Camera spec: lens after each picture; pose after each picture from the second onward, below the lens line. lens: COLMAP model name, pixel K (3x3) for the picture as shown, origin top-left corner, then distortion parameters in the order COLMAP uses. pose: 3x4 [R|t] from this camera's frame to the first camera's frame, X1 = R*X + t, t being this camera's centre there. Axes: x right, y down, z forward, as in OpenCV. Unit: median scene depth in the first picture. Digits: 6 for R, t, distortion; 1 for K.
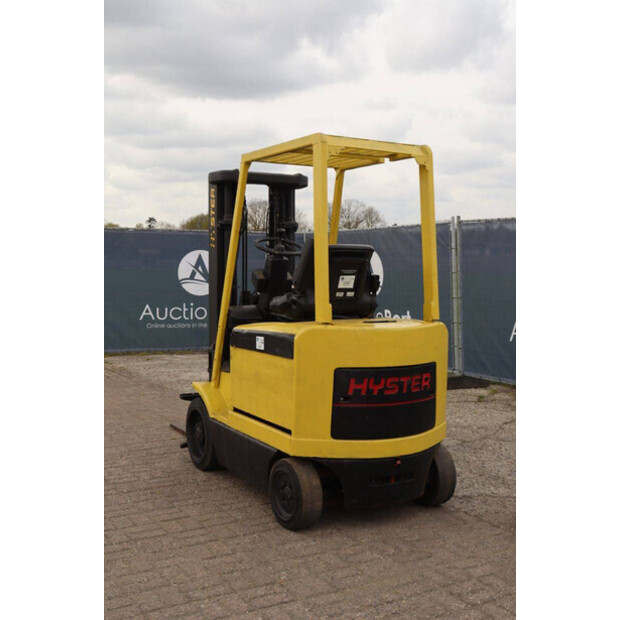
lens RADIAL K [[771.1, 0, 310.0], [0, 771.1, 310.0], [0, 0, 1]] dist [-0.012061, -0.000811]
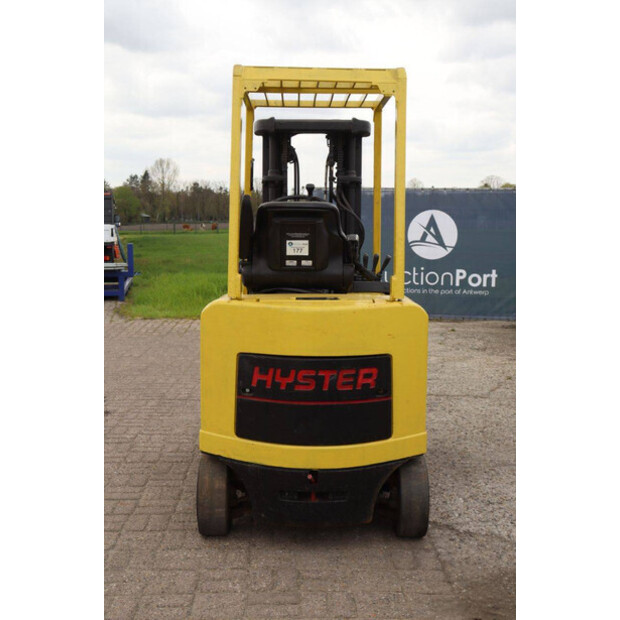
lens RADIAL K [[771.1, 0, 310.0], [0, 771.1, 310.0], [0, 0, 1]] dist [-0.012061, -0.000811]
pose [[0.875032, 0.050280, -0.481447, 0.468886], [-0.026019, 0.998038, 0.056940, -0.018174], [0.483365, -0.037298, 0.874624, 0.300090]]
